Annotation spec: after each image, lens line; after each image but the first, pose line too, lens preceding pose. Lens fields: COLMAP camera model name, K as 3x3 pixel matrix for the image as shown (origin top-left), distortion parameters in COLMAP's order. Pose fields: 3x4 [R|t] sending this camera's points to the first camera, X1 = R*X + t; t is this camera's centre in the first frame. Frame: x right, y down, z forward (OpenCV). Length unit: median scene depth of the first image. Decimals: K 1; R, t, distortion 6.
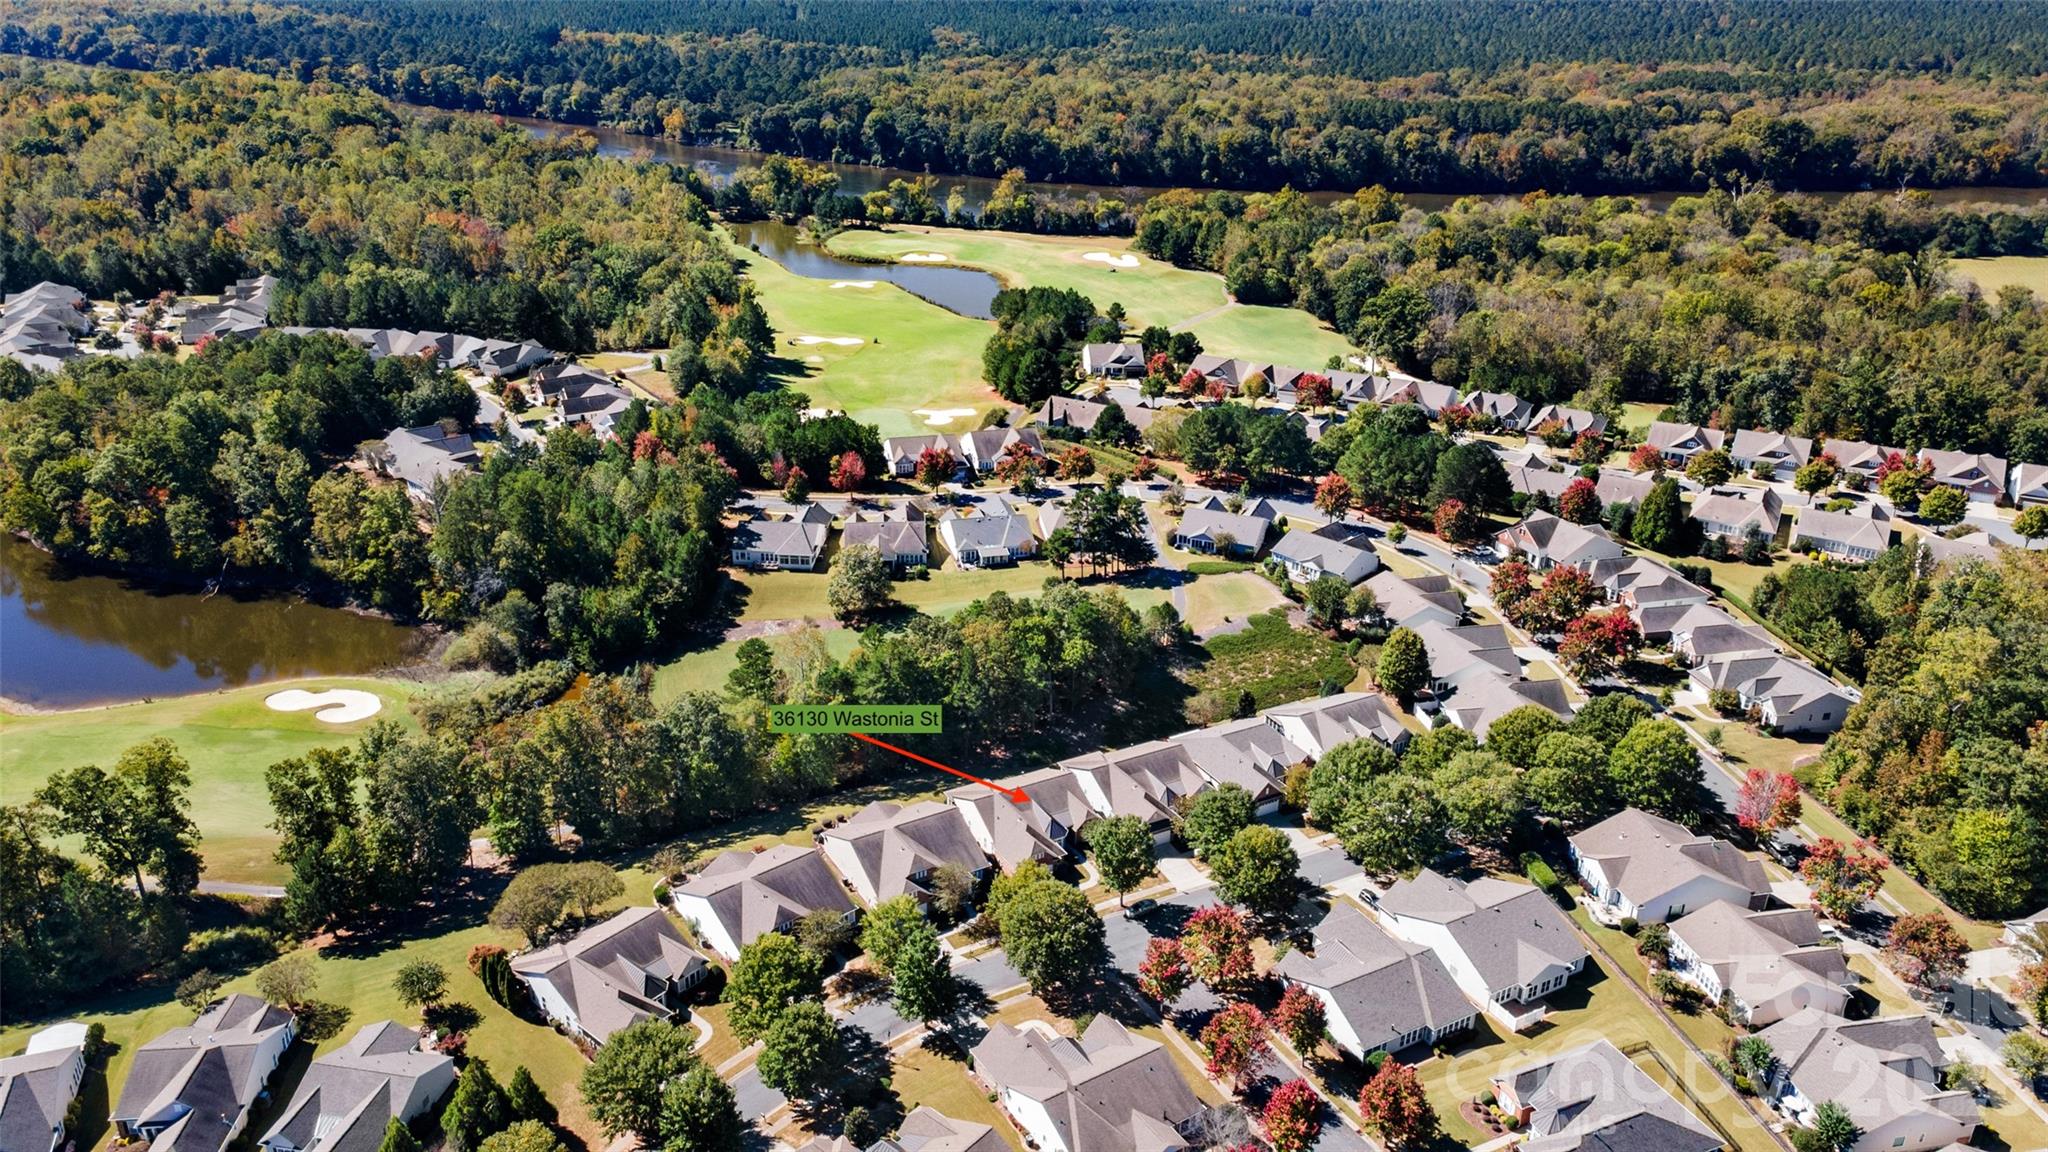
lens RADIAL K [[1509.8, 0, 1024.0], [0, 1509.8, 576.0], [0, 0, 1]] dist [0.042355, 0.008411]
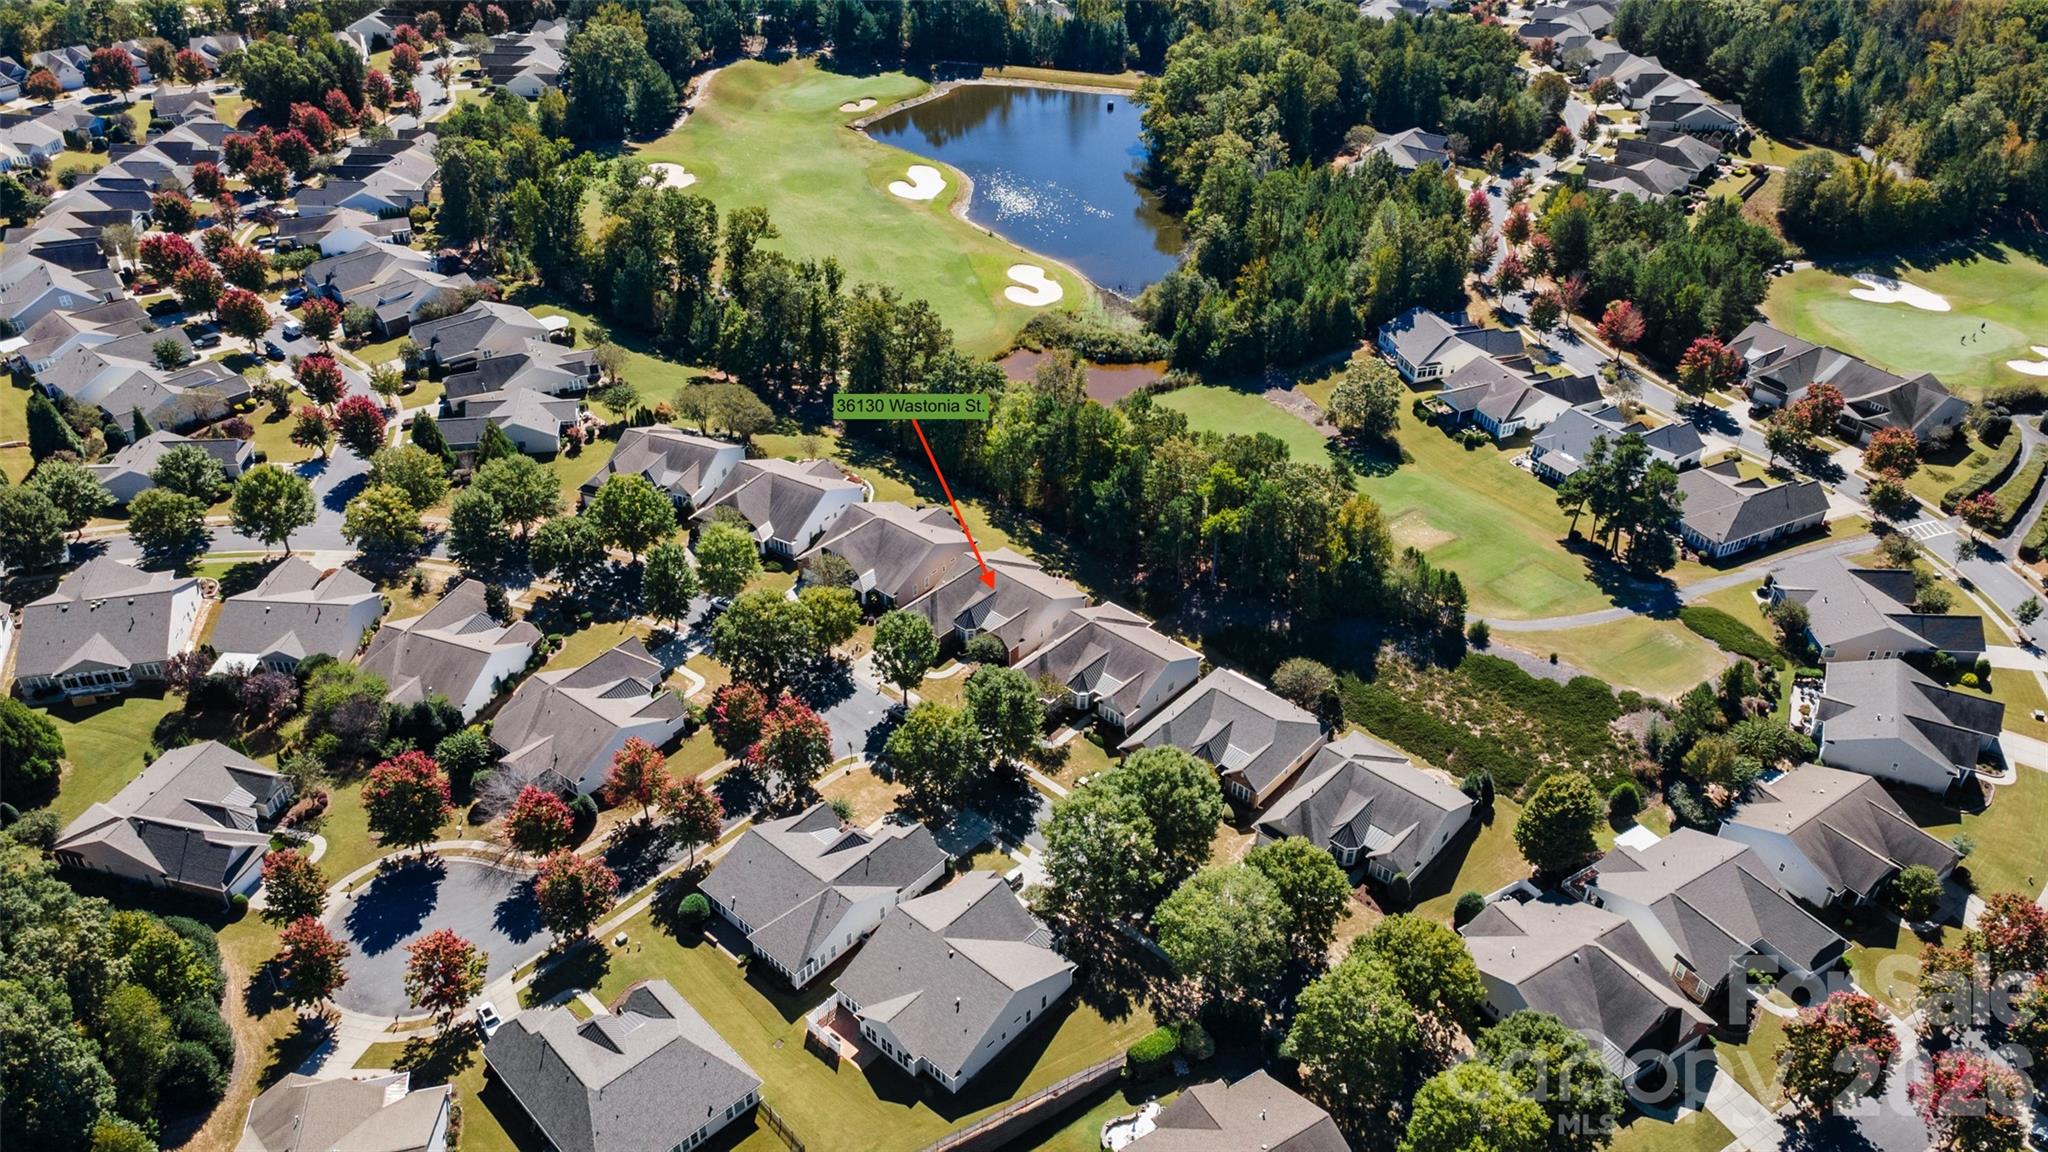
lens RADIAL K [[1509.8, 0, 1024.0], [0, 1509.8, 576.0], [0, 0, 1]] dist [0.042355, 0.008411]
pose [[0.321459, 0.518611, -0.792279, 0.567974], [-0.381918, 0.836625, 0.392680, -0.177687], [0.866489, 0.176355, 0.467007, 0.429750]]
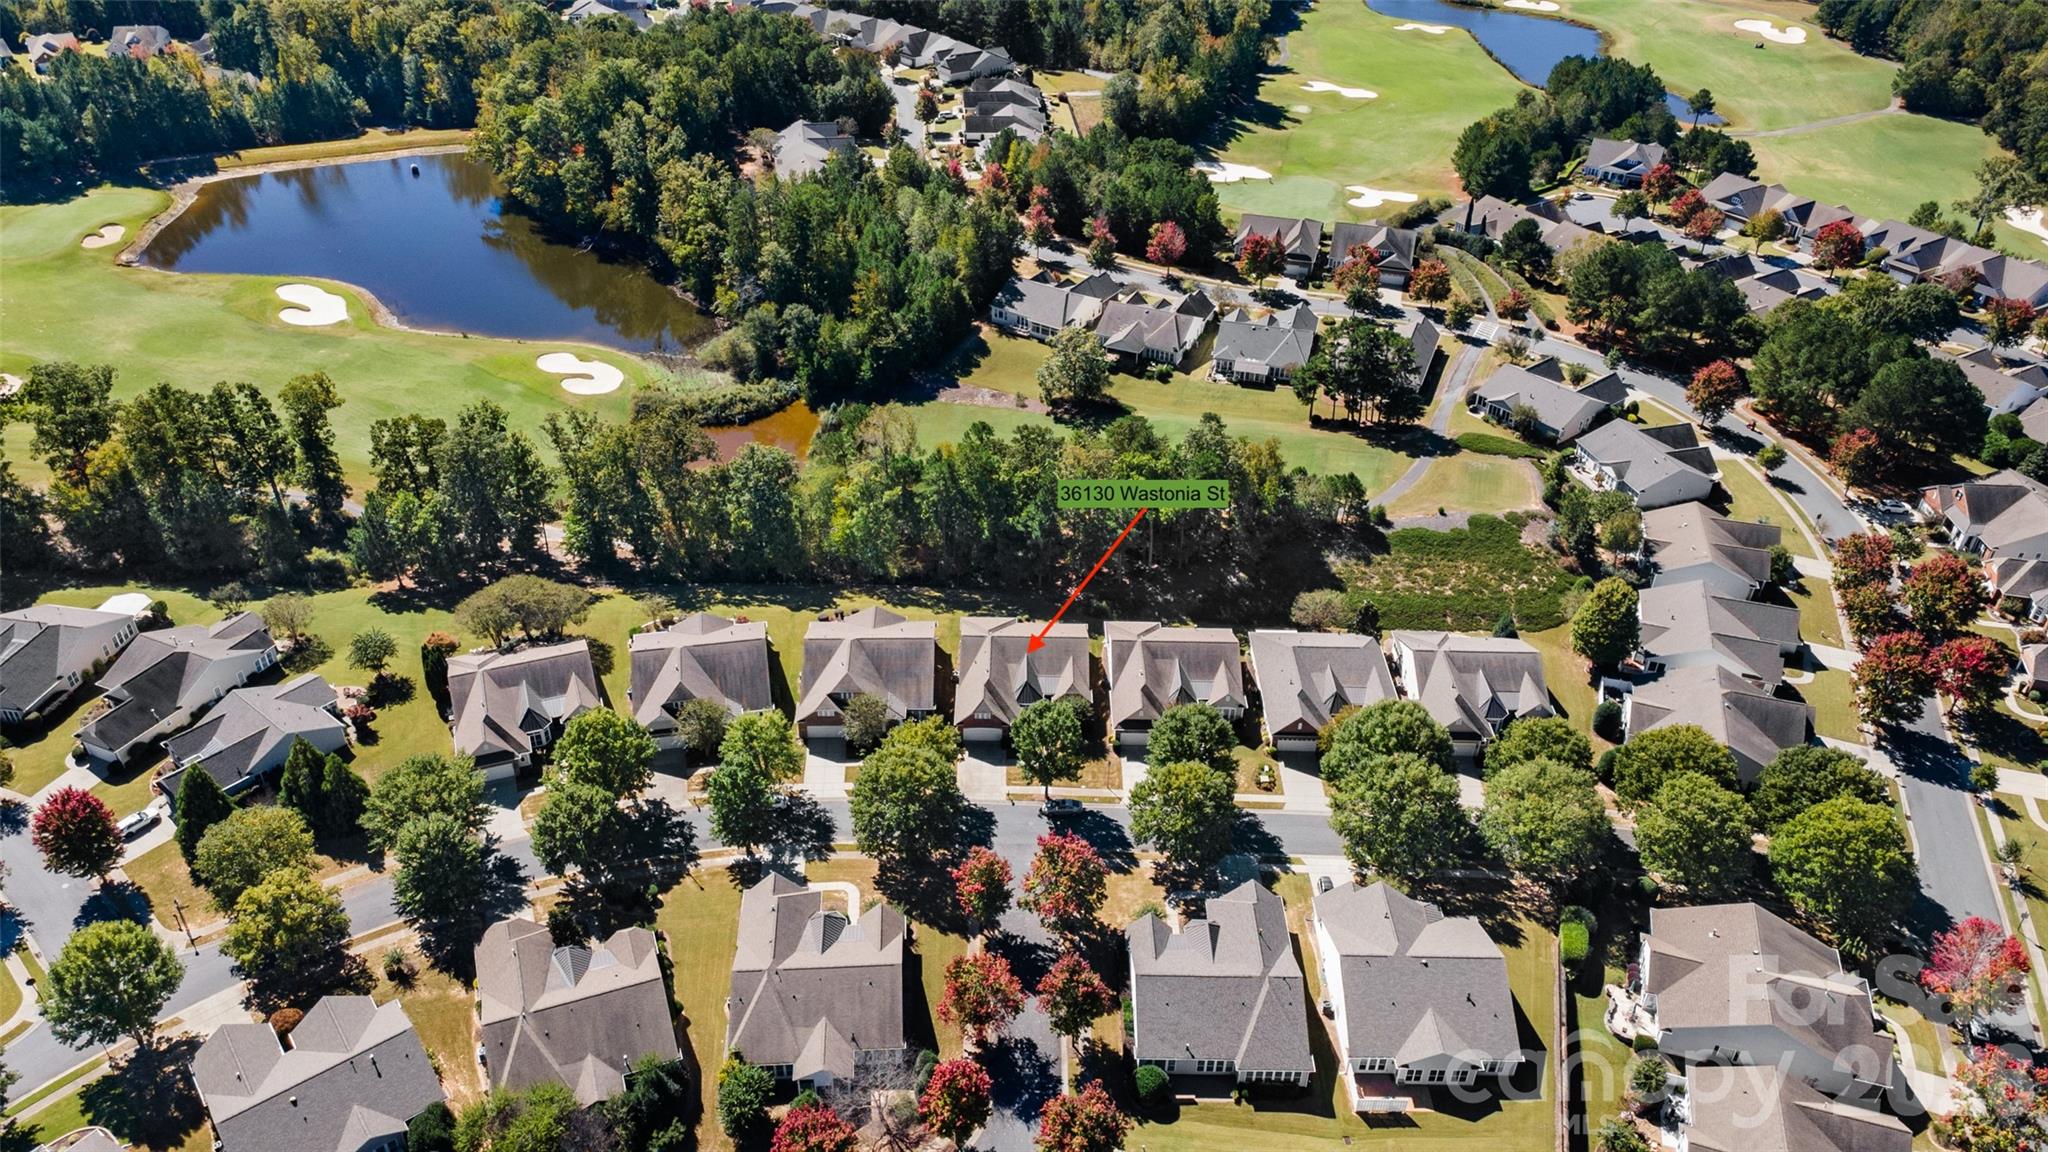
lens RADIAL K [[1509.8, 0, 1024.0], [0, 1509.8, 576.0], [0, 0, 1]] dist [0.042355, 0.008411]
pose [[0.871658, 0.272441, -0.407417, 0.268004], [-0.198409, 0.956256, 0.214961, -0.065887], [0.448159, -0.106538, 0.887583, 0.160260]]
